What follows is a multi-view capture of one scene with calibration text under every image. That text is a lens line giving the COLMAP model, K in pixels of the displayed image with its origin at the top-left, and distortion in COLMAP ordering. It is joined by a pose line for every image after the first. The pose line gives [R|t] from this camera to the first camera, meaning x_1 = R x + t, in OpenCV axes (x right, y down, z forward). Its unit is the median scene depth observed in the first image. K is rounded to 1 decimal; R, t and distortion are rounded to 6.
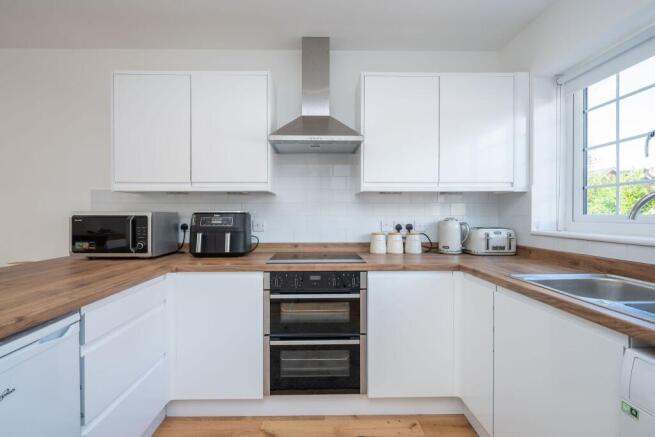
lens RADIAL K [[310.8, 0, 326.1], [0, 310.8, 213.6], [0, 0, 1]] dist [-0.000558, 0.000100]
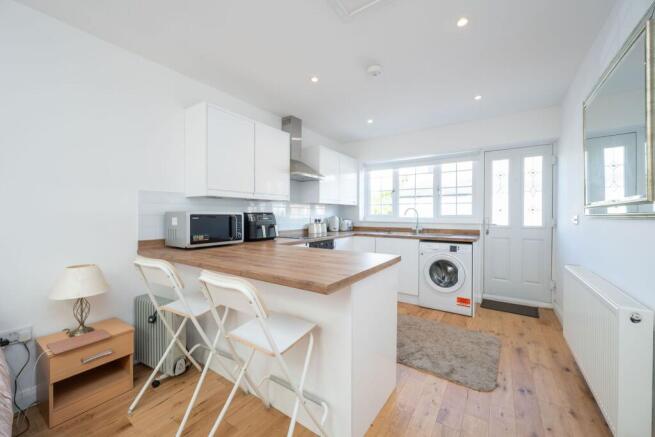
lens RADIAL K [[257.6, 0, 324.7], [0, 257.6, 217.7], [0, 0, 1]] dist [0.003865, -0.000442]
pose [[0.586637, -0.010098, 0.809787, -1.231895], [0.000497, 0.999927, 0.012108, 0.007045], [-0.809850, -0.006701, 0.586599, -0.035044]]
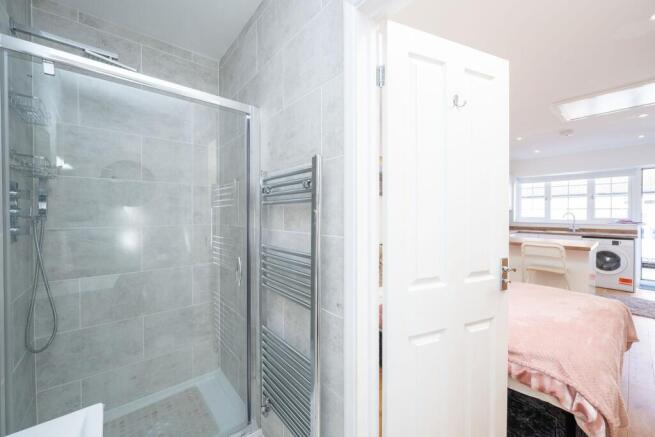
lens RADIAL K [[257.6, 0, 329.9], [0, 257.6, 216.5], [0, 0, 1]] dist [0.003865, -0.000442]
pose [[0.764185, -0.002948, 0.644991, -2.656030], [-0.002926, 0.999963, 0.008037, -0.015220], [-0.644991, -0.008029, 0.764148, 0.130534]]
